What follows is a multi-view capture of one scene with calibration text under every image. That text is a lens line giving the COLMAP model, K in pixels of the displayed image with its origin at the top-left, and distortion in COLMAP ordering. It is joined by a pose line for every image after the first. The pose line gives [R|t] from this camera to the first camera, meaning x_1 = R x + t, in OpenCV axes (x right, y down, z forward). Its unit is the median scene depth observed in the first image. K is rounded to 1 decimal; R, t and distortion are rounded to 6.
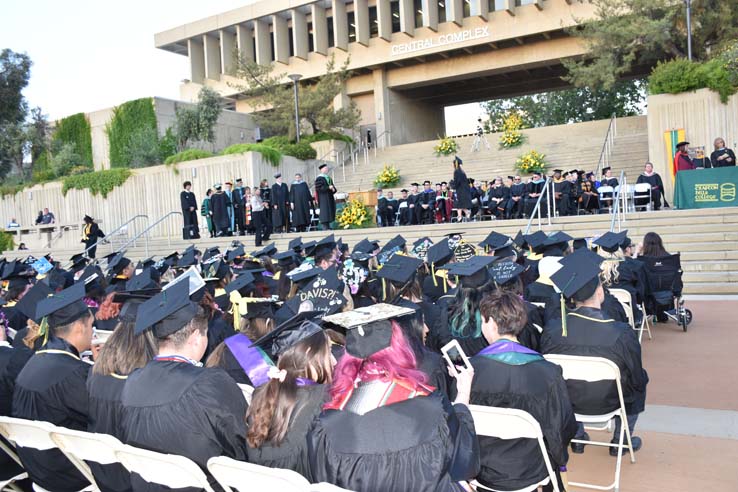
lens RADIAL K [[619.8, 0, 369.0], [0, 619.8, 246.0], [0, 0, 1]] dist [-0.095002, 0.001764]
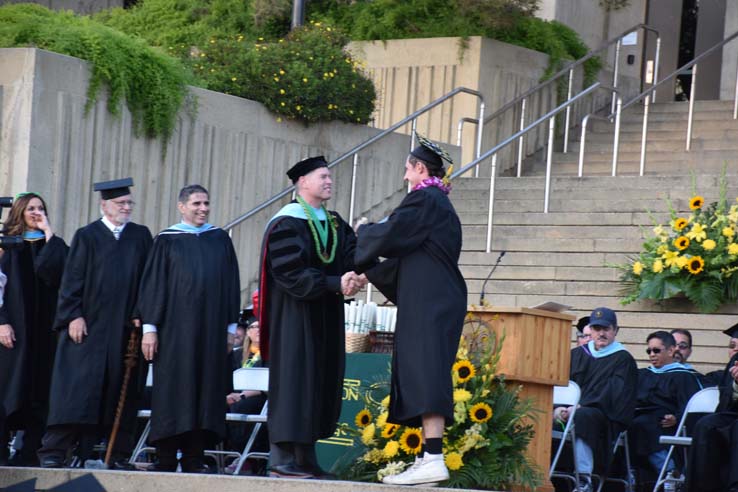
lens RADIAL K [[3294.4, 0, 369.0], [0, 3294.4, 246.0], [0, 0, 1]] dist [1.967219, 0.421651]
pose [[0.985895, 0.114174, -0.122373, 0.053708], [-0.126211, 0.987387, -0.095587, 0.001125], [0.109917, 0.109683, 0.987870, -0.062518]]
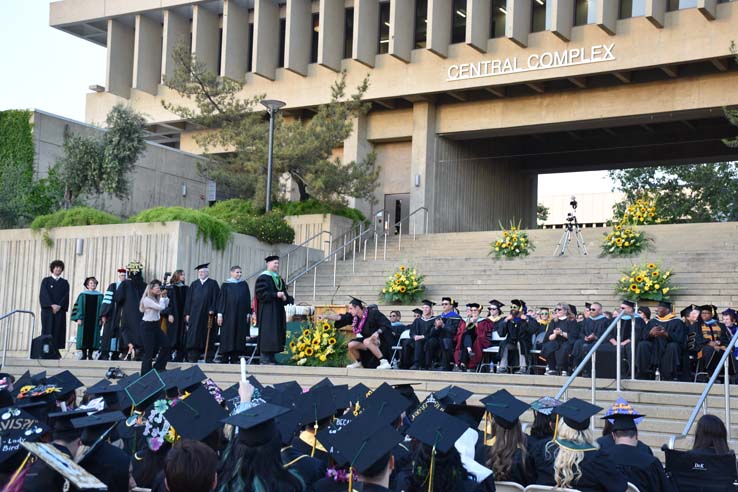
lens RADIAL K [[1114.8, 0, 369.0], [0, 1114.8, 246.0], [0, 0, 1]] dist [0.198650, 0.031488]
pose [[0.993981, 0.091783, -0.059813, 0.053854], [-0.099264, 0.985549, -0.137258, 0.000495], [0.046350, 0.142369, 0.988728, -0.054523]]
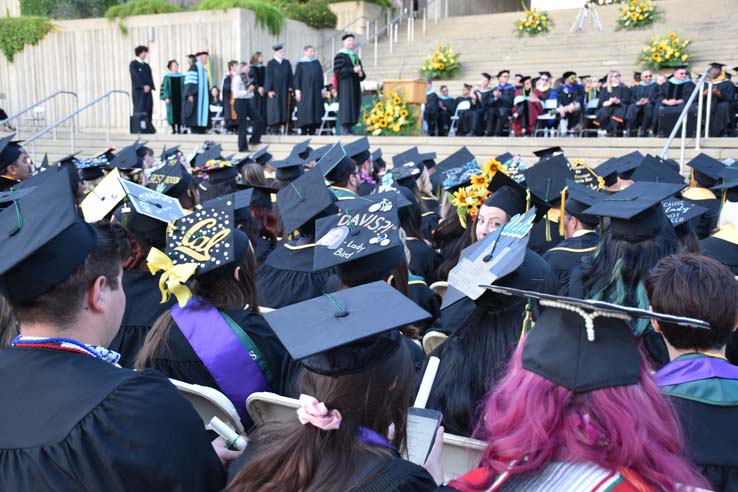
lens RADIAL K [[879.9, 0, 369.0], [0, 879.9, 246.0], [0, 0, 1]] dist [0.008883, 0.438699]
pose [[0.996767, 0.075751, -0.026780, -0.006572], [-0.072992, 0.993060, 0.092222, 0.002361], [0.033580, -0.089969, 0.995378, 0.031497]]
